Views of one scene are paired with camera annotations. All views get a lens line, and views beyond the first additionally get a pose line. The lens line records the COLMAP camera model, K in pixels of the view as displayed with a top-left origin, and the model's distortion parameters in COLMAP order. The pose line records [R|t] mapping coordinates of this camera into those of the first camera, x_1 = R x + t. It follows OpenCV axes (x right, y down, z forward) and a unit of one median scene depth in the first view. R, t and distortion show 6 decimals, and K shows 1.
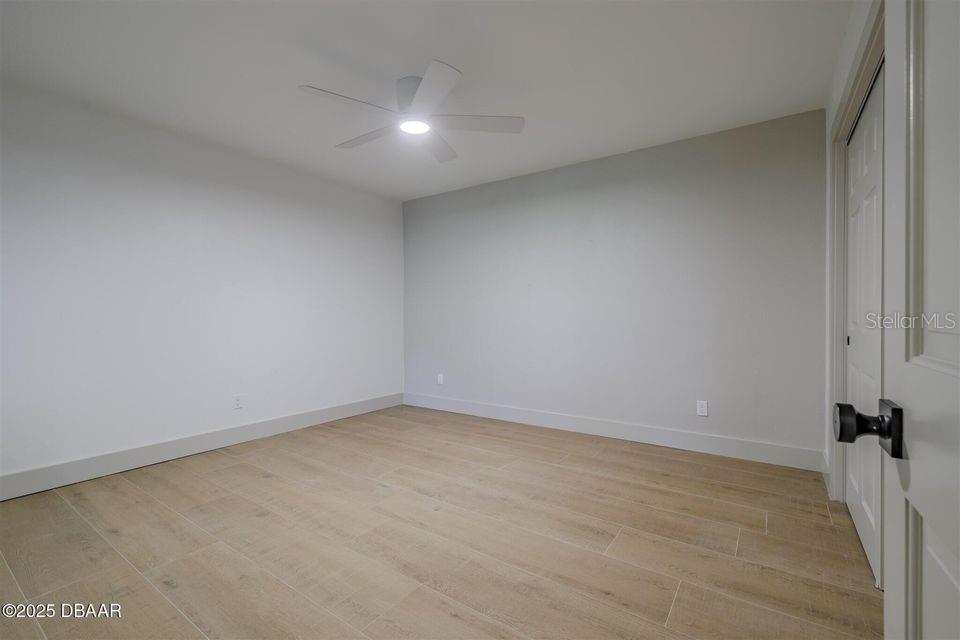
lens RADIAL K [[410.3, 0, 470.4], [0, 410.3, 314.4], [0, 0, 1]] dist [0.014016, 0.000036]
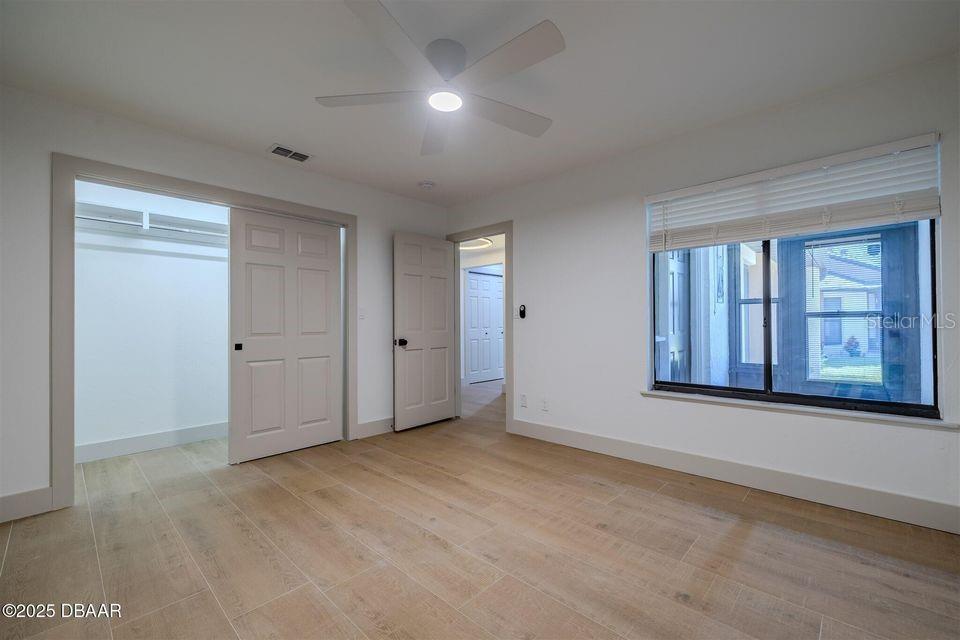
lens RADIAL K [[410.3, 0, 470.4], [0, 410.3, 314.4], [0, 0, 1]] dist [0.014016, 0.000036]
pose [[-0.986570, 0.015251, 0.162623, -0.346129], [0.011093, 0.999589, -0.026442, -0.010154], [-0.162959, -0.024283, -0.986334, 1.992036]]
